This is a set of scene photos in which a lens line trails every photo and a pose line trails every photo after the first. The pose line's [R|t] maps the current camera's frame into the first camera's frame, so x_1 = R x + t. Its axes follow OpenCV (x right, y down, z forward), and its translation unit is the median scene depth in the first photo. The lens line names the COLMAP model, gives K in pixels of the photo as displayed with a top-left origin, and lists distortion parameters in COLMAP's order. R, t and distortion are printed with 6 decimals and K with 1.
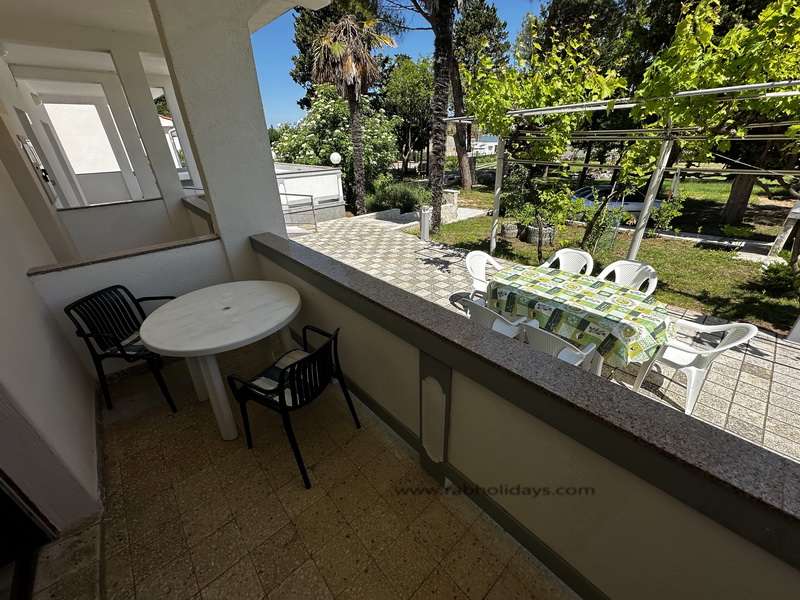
lens RADIAL K [[320.1, 0, 400.0], [0, 320.1, 300.0], [0, 0, 1]] dist [-0.002276, -0.000357]
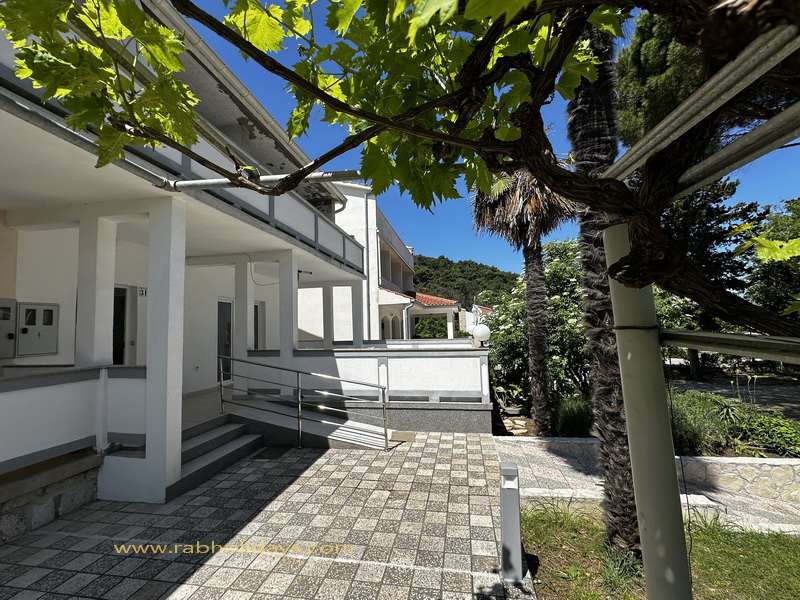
lens RADIAL K [[361.7, 0, 400.0], [0, 361.7, 300.0], [0, 0, 1]] dist [-0.001210, 0.000526]
pose [[0.619231, -0.055161, -0.783269, 0.280985], [-0.342279, 0.878805, -0.332486, -0.252841], [0.706681, 0.473982, 0.525303, 0.586020]]
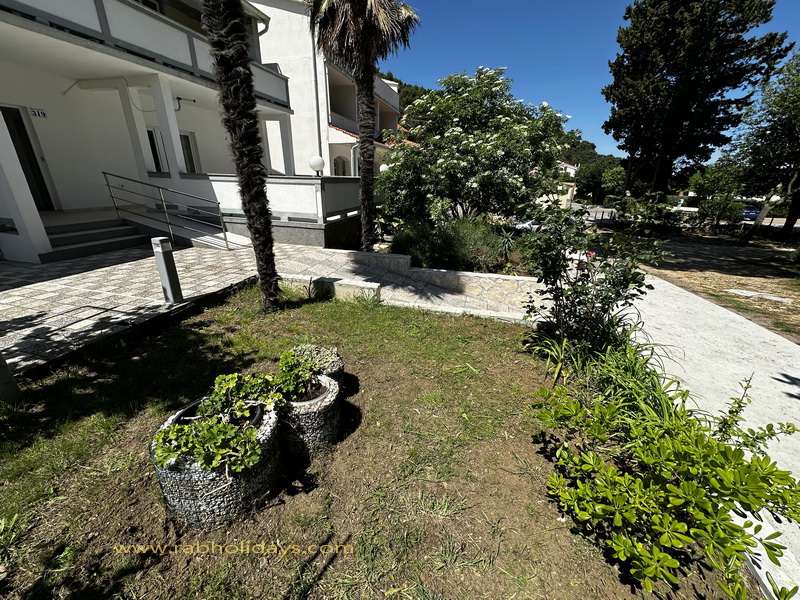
lens RADIAL K [[320.1, 0, 400.0], [0, 320.1, 300.0], [0, 0, 1]] dist [-0.002276, -0.000357]
pose [[0.543217, 0.333140, -0.770670, 0.628685], [-0.407996, 0.906985, 0.104483, -0.369861], [0.733794, 0.257674, 0.628610, 0.893796]]
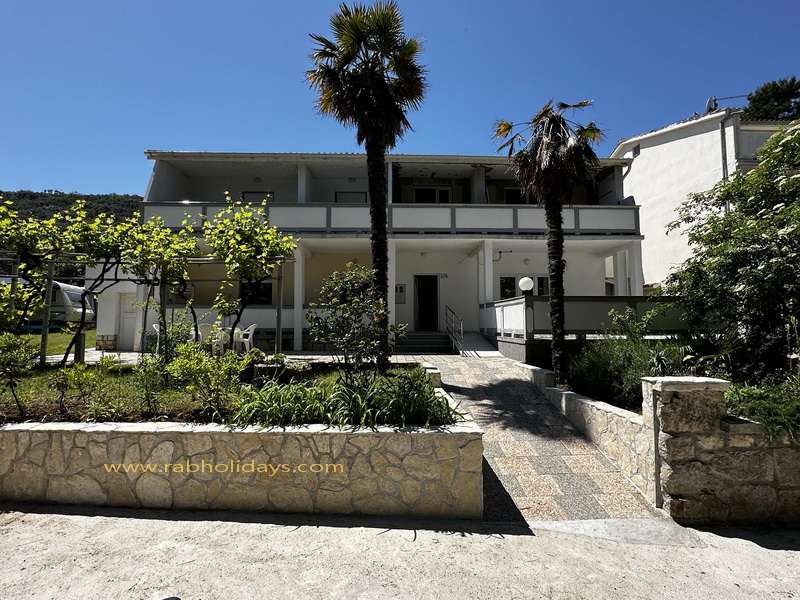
lens RADIAL K [[411.5, 0, 400.0], [0, 411.5, 300.0], [0, 0, 1]] dist [-0.000071, -0.000002]
pose [[-0.653690, -0.022389, -0.756431, 0.841722], [-0.331278, 0.907166, 0.259433, -0.651361], [0.680400, 0.420177, -0.600423, 1.617531]]
